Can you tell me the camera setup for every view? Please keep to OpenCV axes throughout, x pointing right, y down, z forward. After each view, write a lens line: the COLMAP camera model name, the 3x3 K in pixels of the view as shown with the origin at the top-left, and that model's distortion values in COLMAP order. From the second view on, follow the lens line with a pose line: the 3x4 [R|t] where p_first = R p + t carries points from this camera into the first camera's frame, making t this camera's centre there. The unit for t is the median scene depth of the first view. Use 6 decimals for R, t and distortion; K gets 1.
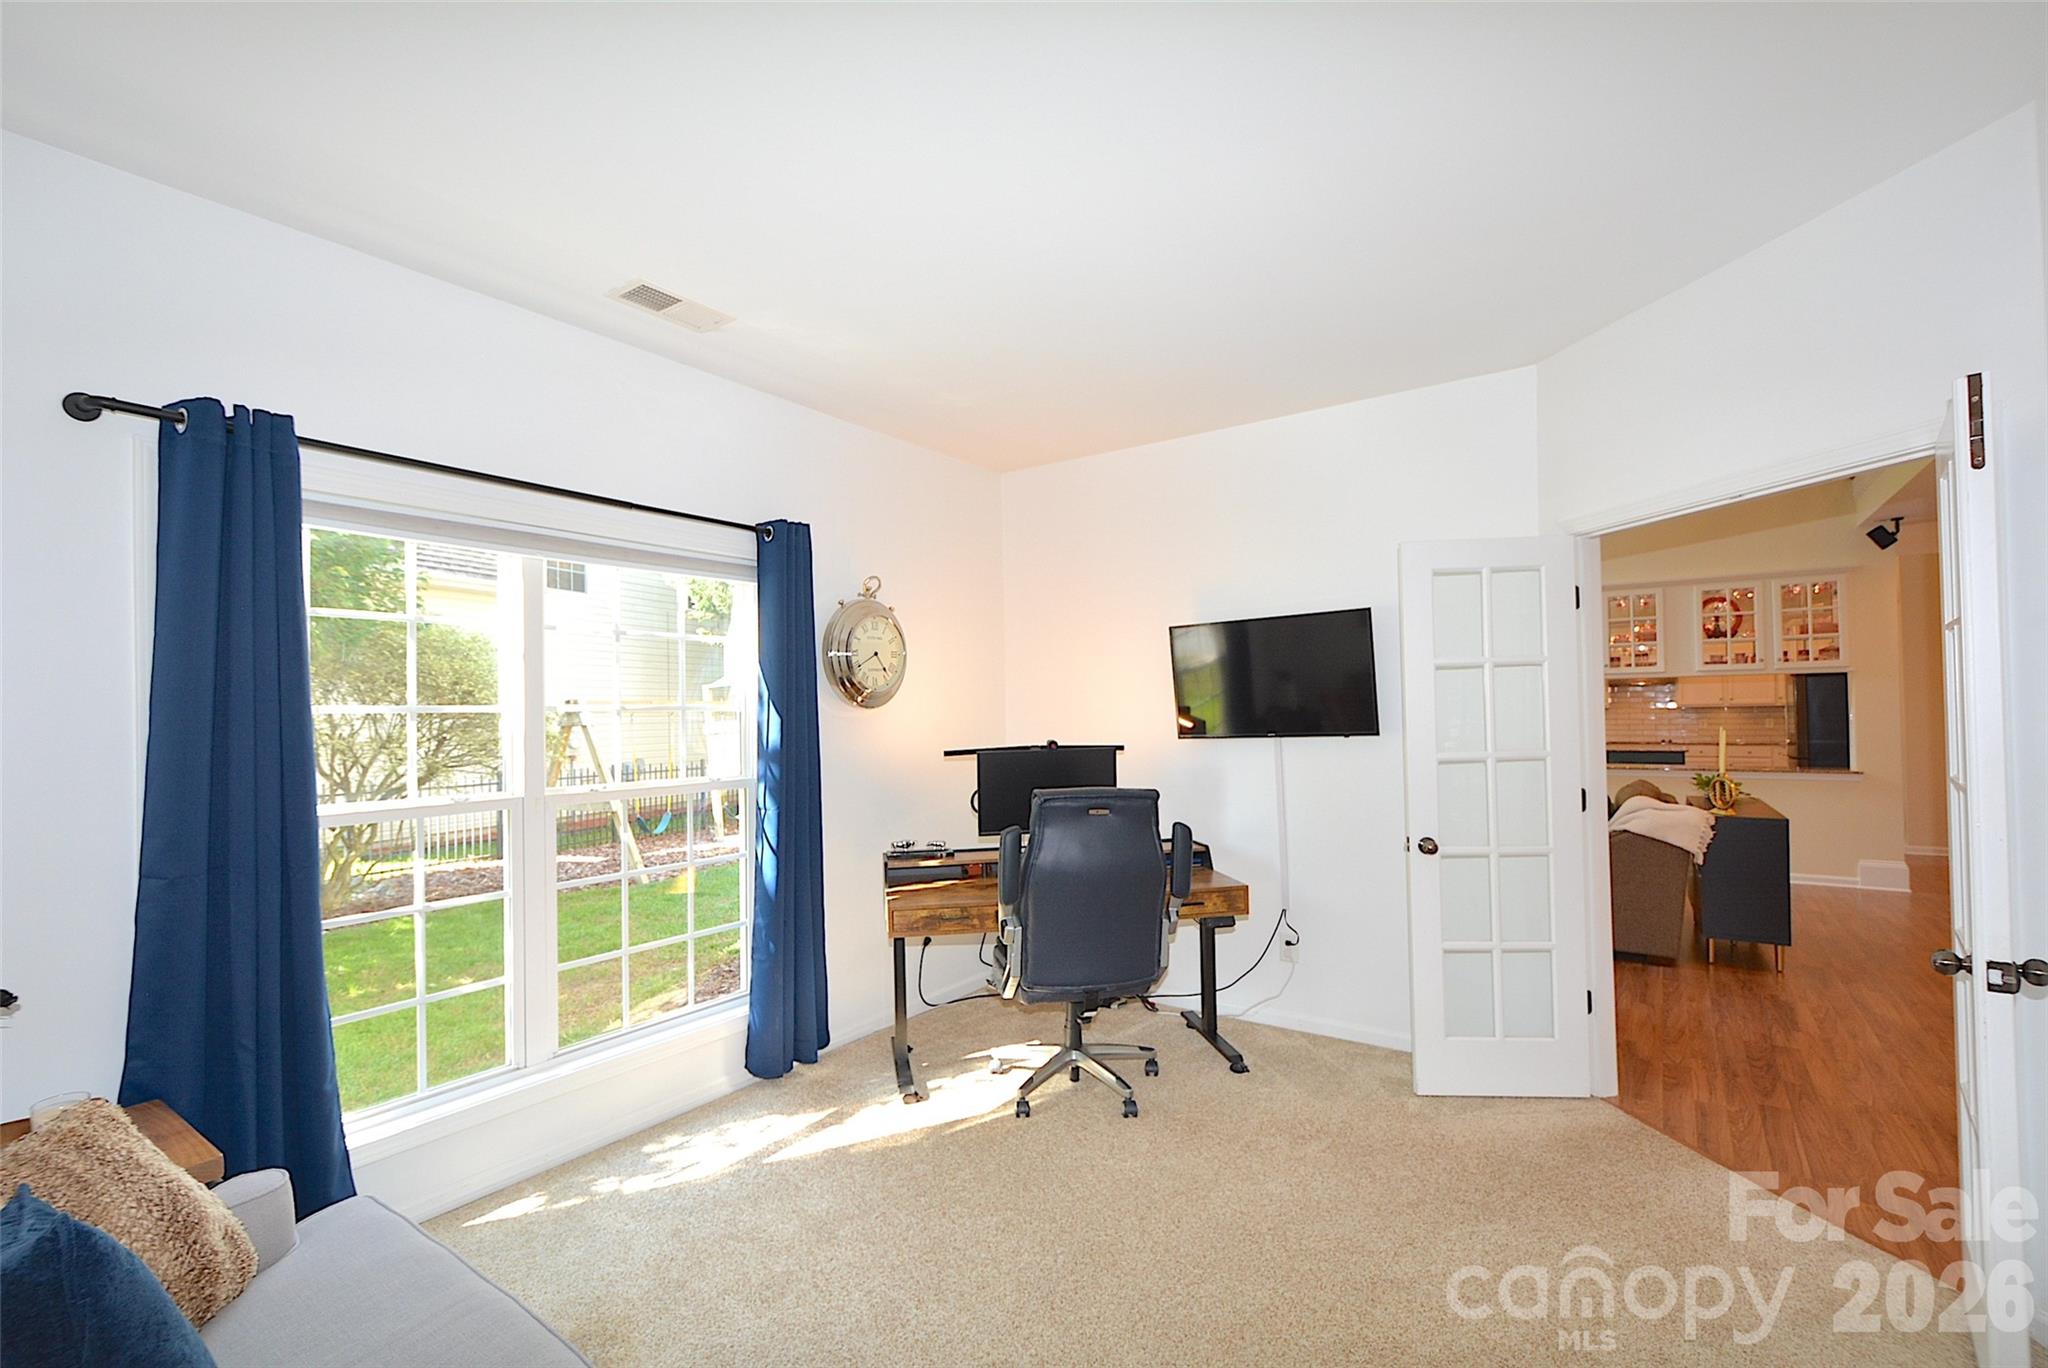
lens RADIAL K [[881.4, 0, 1029.7], [0, 881.4, 709.3], [0, 0, 1]] dist [-0.017359, -0.000251]
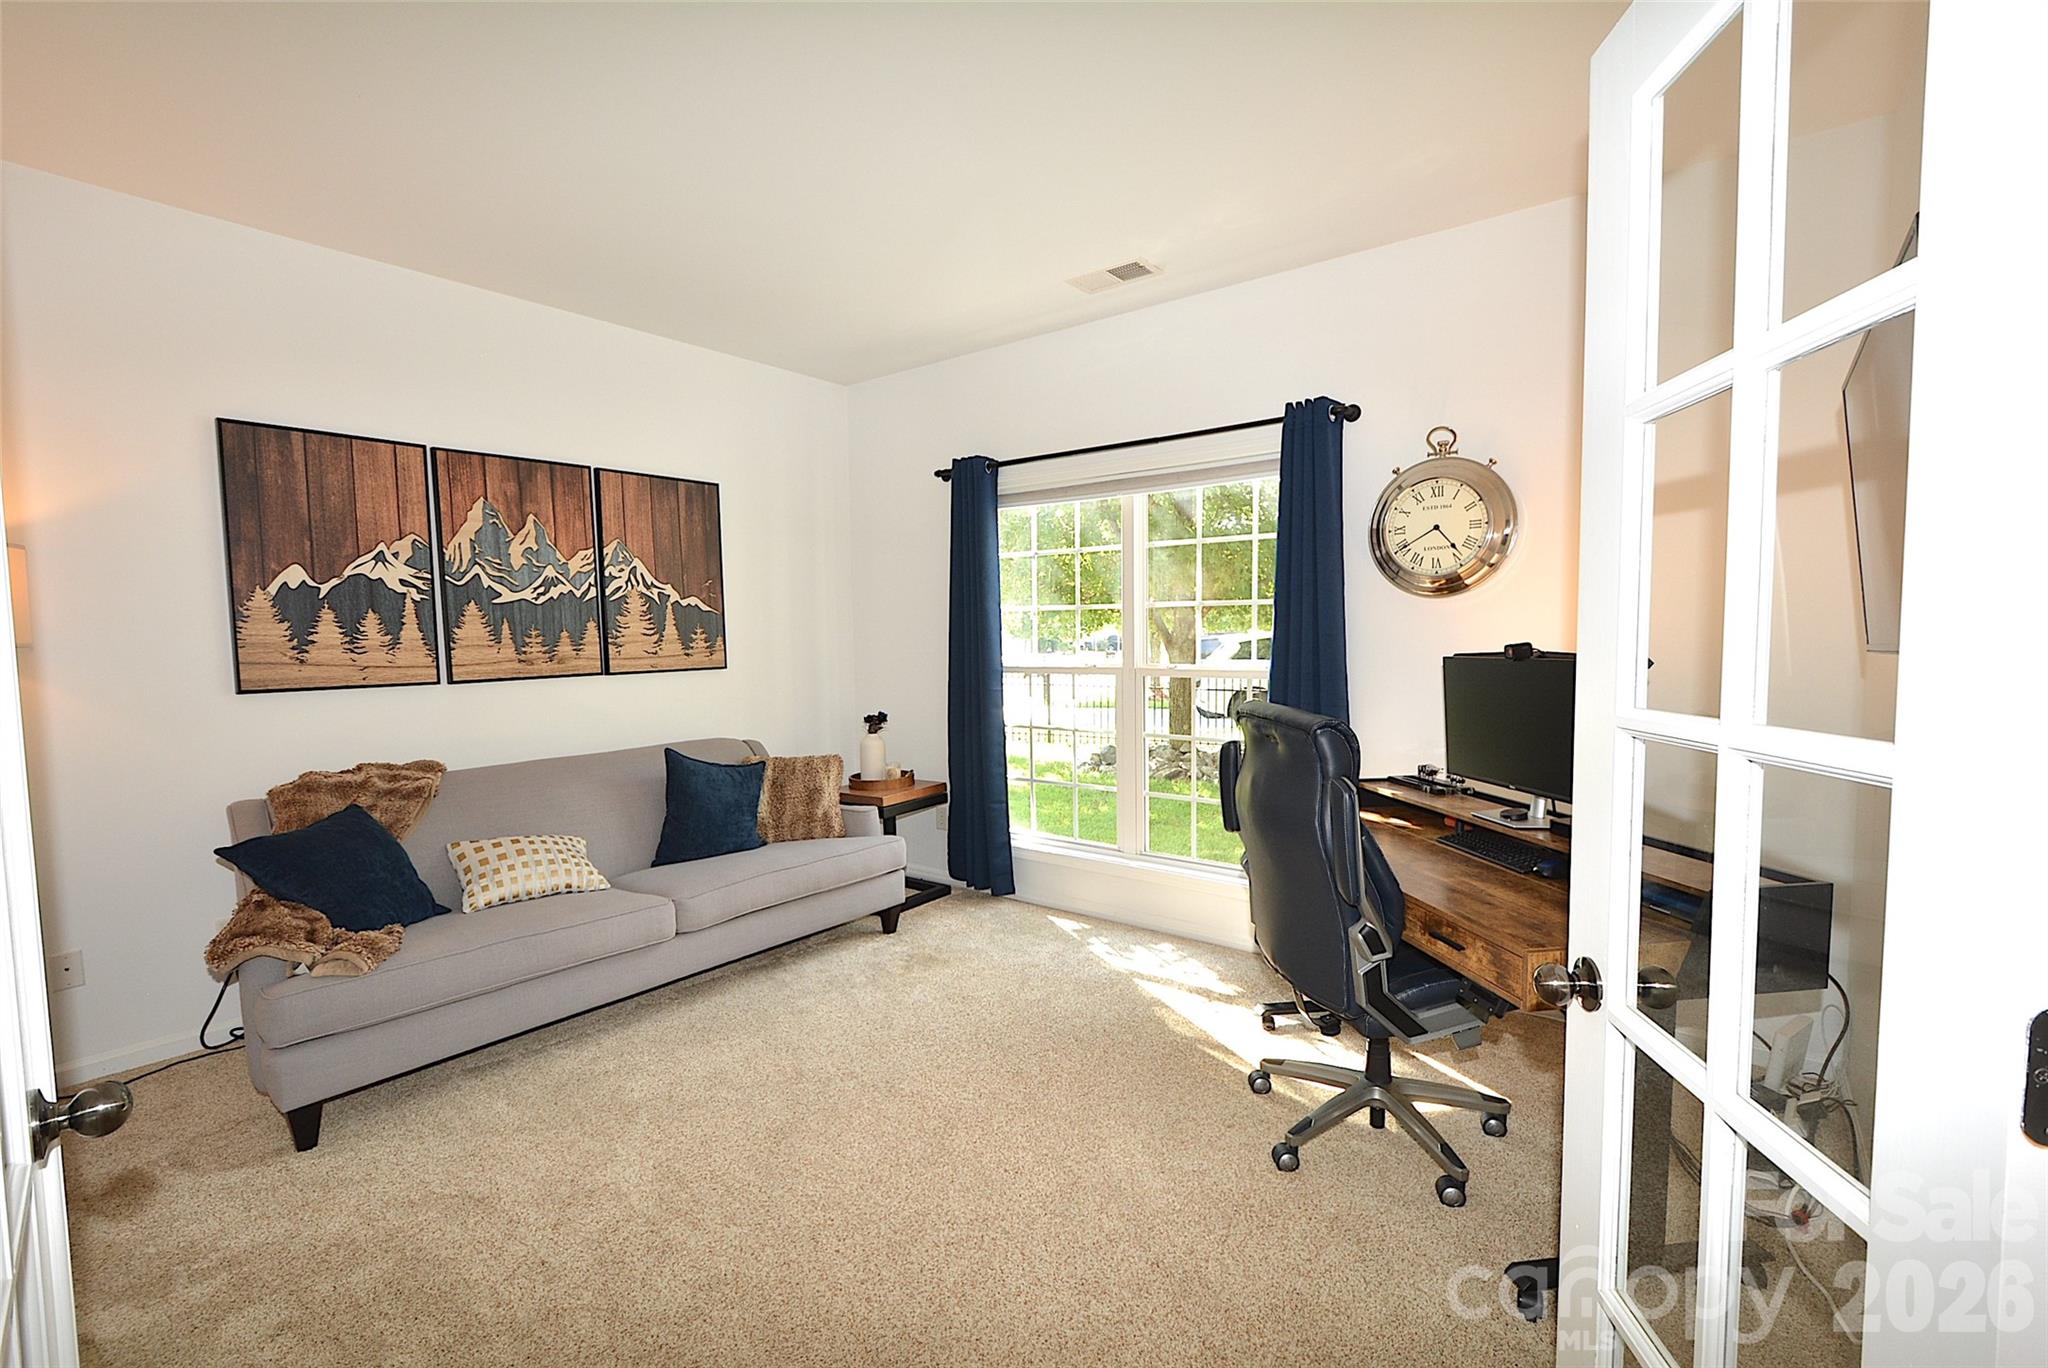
lens RADIAL K [[891.1, 0, 1034.2], [0, 891.1, 700.1], [0, 0, 1]] dist [-0.002338, -0.002659]
pose [[-0.038792, 0.098383, -0.994392, 0.806577], [0.025876, 0.994906, 0.097425, 0.005158], [0.998912, -0.021952, -0.041140, 0.828621]]
